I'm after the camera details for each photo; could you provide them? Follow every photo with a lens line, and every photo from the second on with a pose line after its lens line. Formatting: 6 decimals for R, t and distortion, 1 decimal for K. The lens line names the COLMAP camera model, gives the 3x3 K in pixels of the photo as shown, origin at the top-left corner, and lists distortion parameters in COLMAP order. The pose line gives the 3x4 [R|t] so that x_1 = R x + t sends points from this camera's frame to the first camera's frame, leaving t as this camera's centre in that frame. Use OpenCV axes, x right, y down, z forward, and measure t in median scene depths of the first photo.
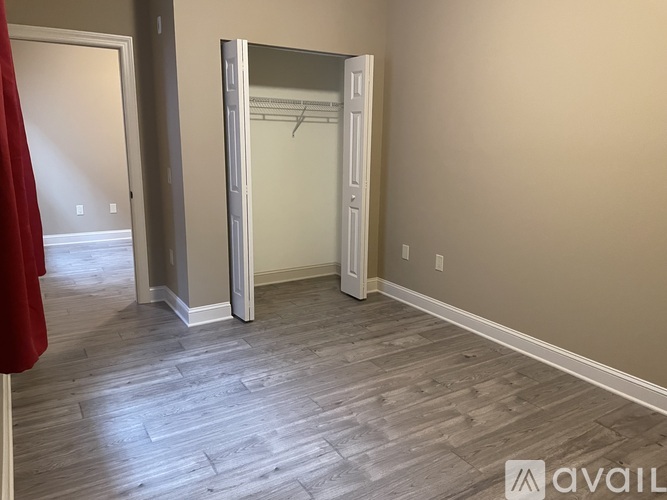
lens RADIAL K [[501.6, 0, 333.5], [0, 501.6, 250.0], [0, 0, 1]] dist [-0.001302, 0.000426]
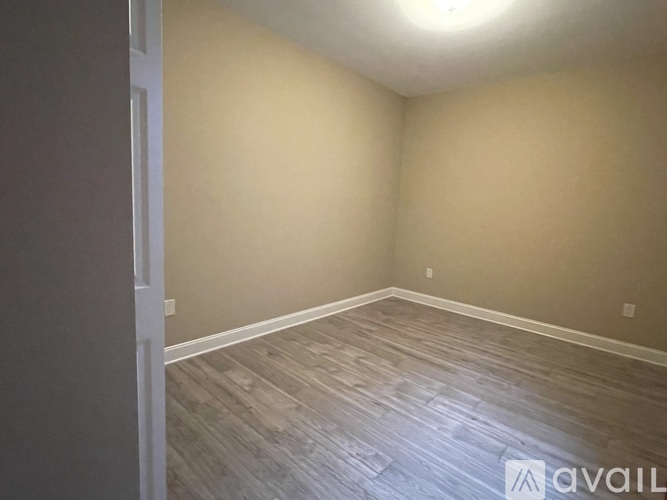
lens RADIAL K [[347.0, 0, 333.5], [0, 347.0, 250.0], [0, 0, 1]] dist [-0.001123, -0.000430]
pose [[-0.275445, -0.167536, 0.946605, -0.637143], [0.148154, 0.965534, 0.213997, -0.232335], [-0.949832, 0.199187, -0.241131, 1.114233]]
